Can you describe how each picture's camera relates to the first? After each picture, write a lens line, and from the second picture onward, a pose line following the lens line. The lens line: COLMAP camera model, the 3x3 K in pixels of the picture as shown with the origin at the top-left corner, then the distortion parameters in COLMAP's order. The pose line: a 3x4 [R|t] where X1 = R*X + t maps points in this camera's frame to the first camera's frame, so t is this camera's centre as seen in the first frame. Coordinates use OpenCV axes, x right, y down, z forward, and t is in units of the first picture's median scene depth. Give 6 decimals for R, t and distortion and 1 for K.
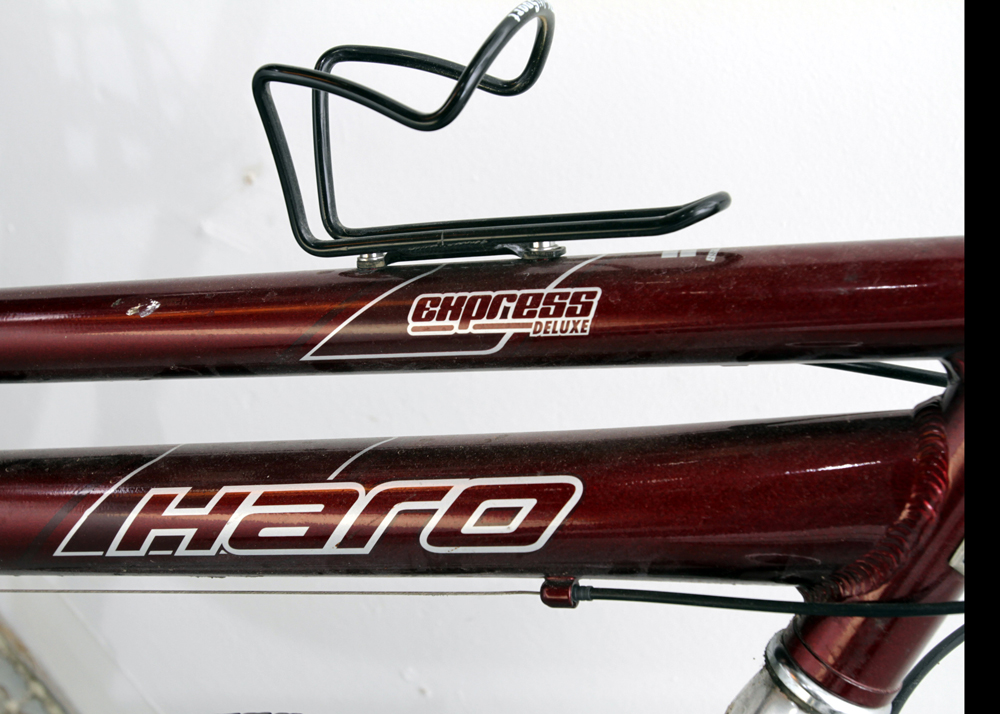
lens RADIAL K [[1633.7, 0, 500.0], [0, 1633.7, 357.0], [0, 0, 1]] dist [-0.038471, 0.156907]
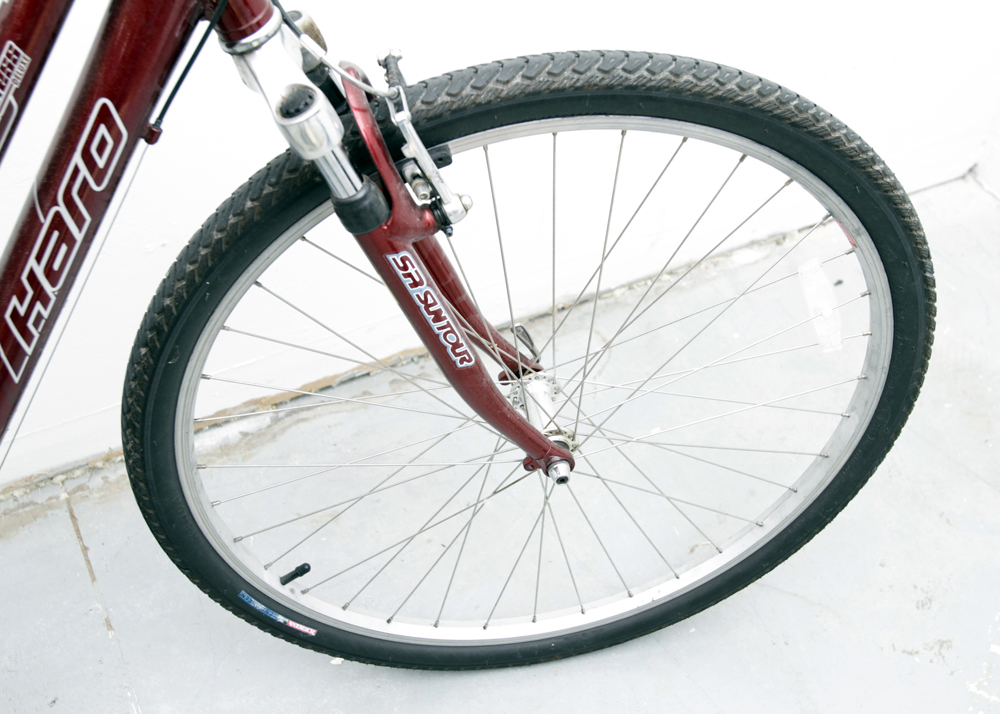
lens RADIAL K [[1280.2, 0, 500.0], [0, 1280.2, 357.0], [0, 0, 1]] dist [-0.024288, -0.047616]
pose [[0.405246, -0.914153, 0.009979, -0.051387], [0.813594, 0.365603, 0.452106, -0.103953], [-0.416942, -0.175095, 0.891909, -0.543267]]
